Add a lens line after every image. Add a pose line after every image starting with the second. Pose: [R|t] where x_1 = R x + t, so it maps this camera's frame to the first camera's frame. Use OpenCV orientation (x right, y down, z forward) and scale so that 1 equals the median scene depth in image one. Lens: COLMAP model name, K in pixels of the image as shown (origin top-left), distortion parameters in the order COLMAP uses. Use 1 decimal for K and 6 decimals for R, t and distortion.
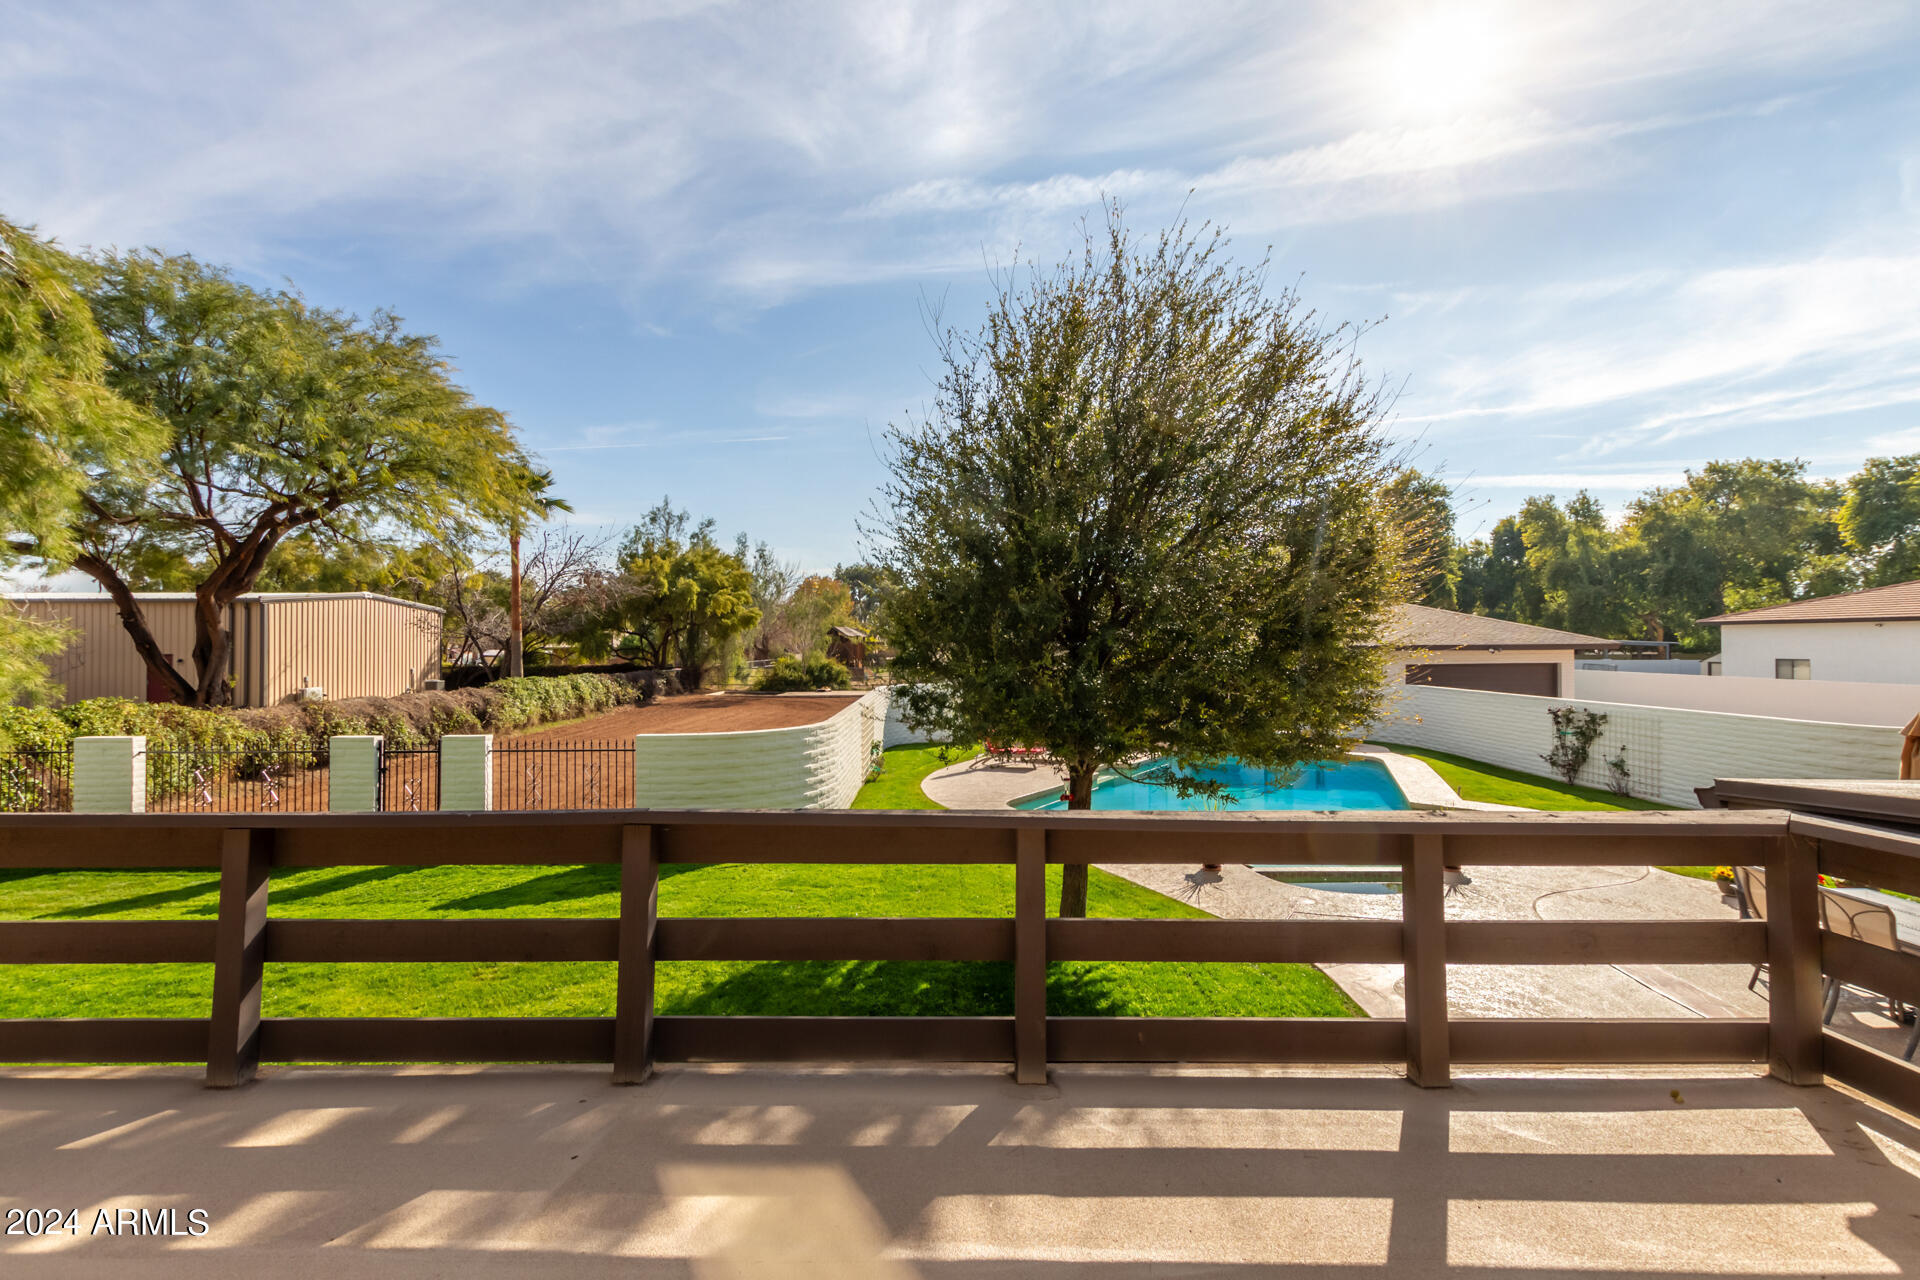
lens RADIAL K [[850.5, 0, 960.9], [0, 850.5, 637.0], [0, 0, 1]] dist [0.002093, -0.000076]
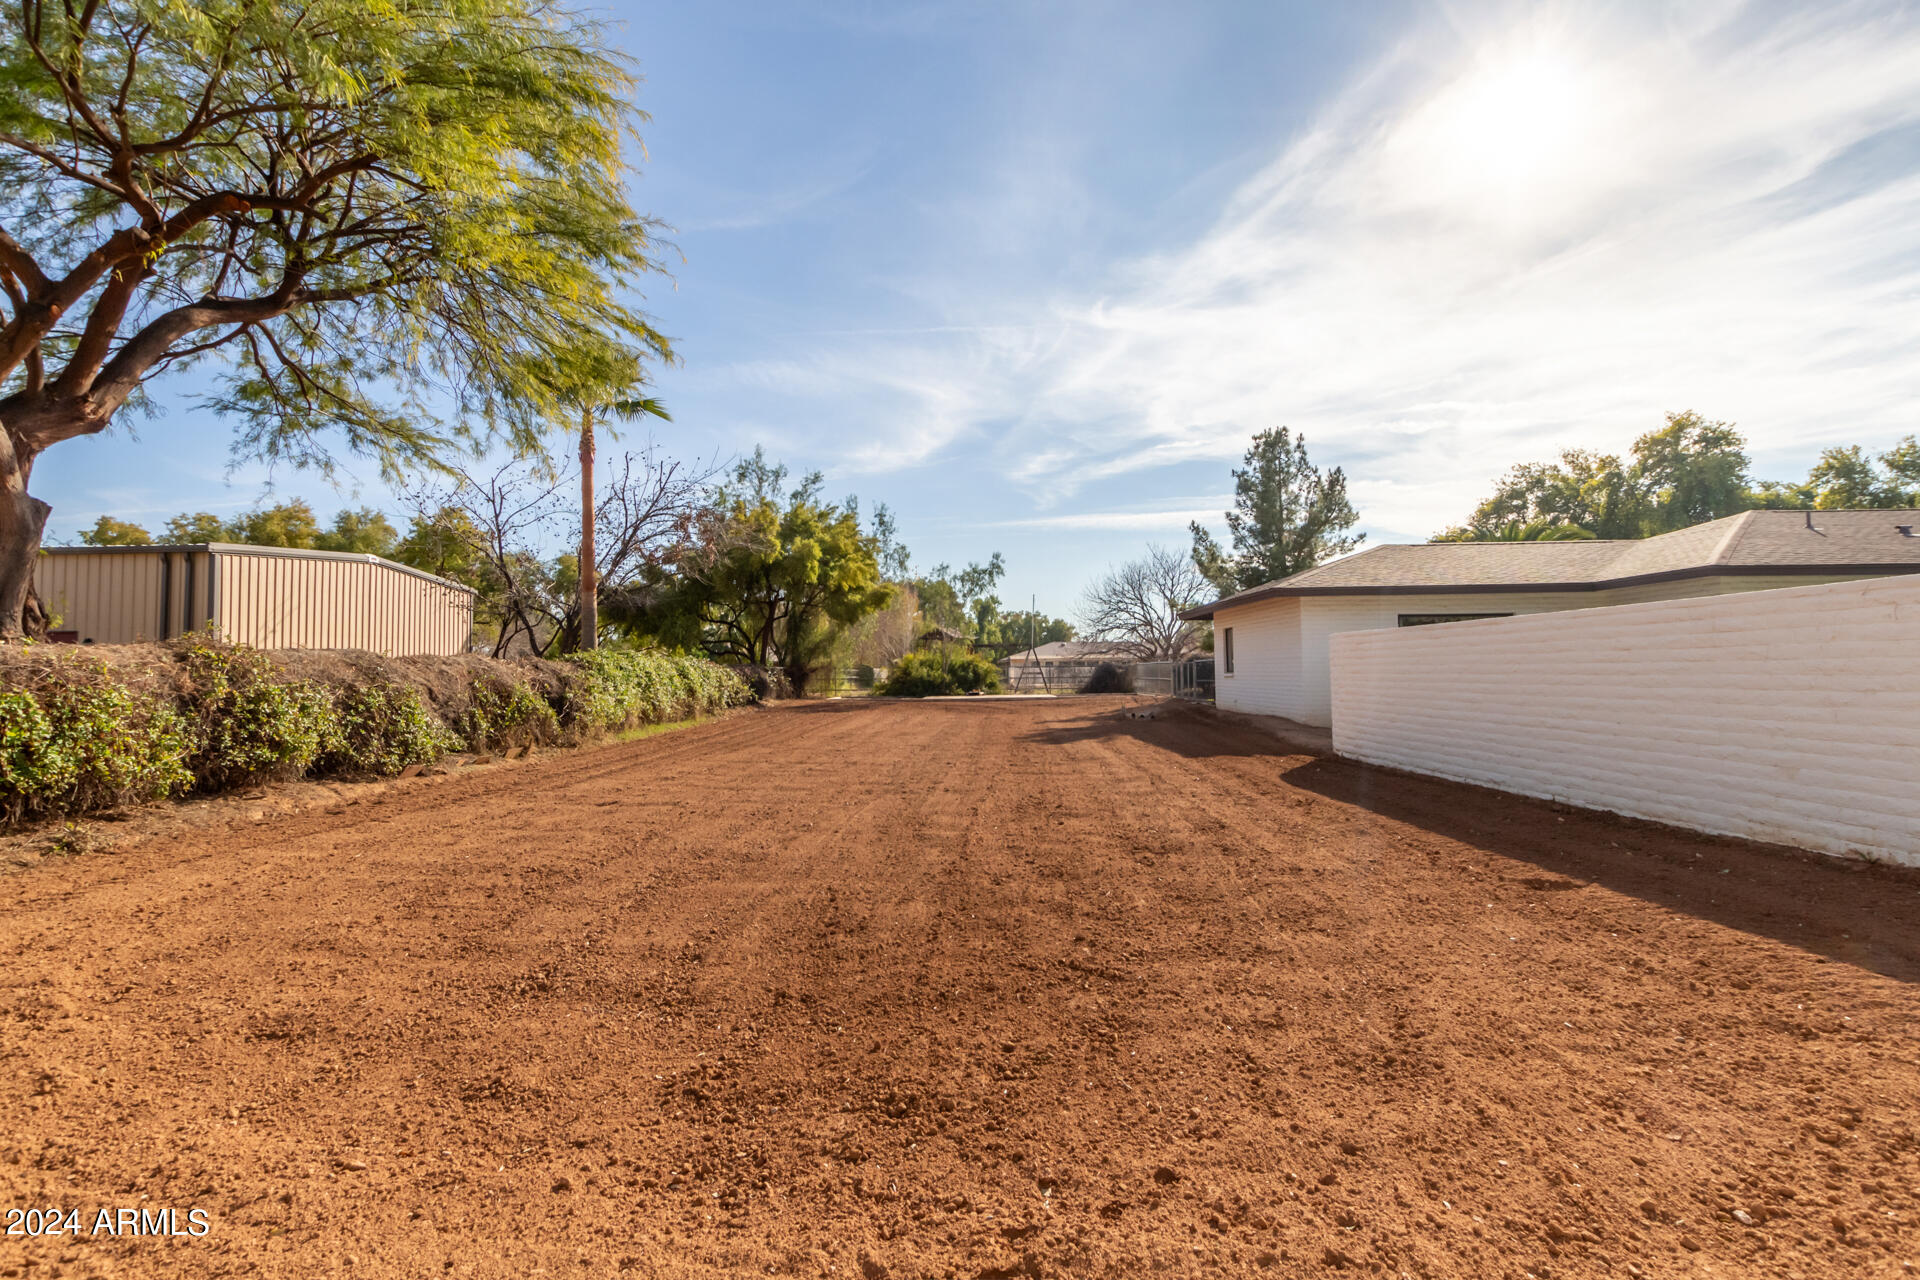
lens RADIAL K [[850.5, 0, 957.7], [0, 850.5, 635.4], [0, 0, 1]] dist [0.002093, -0.000076]
pose [[0.999804, -0.009663, -0.017264, -0.218091], [0.009010, 0.999254, -0.037552, 0.053040], [0.017614, 0.037389, 0.999146, 0.334783]]
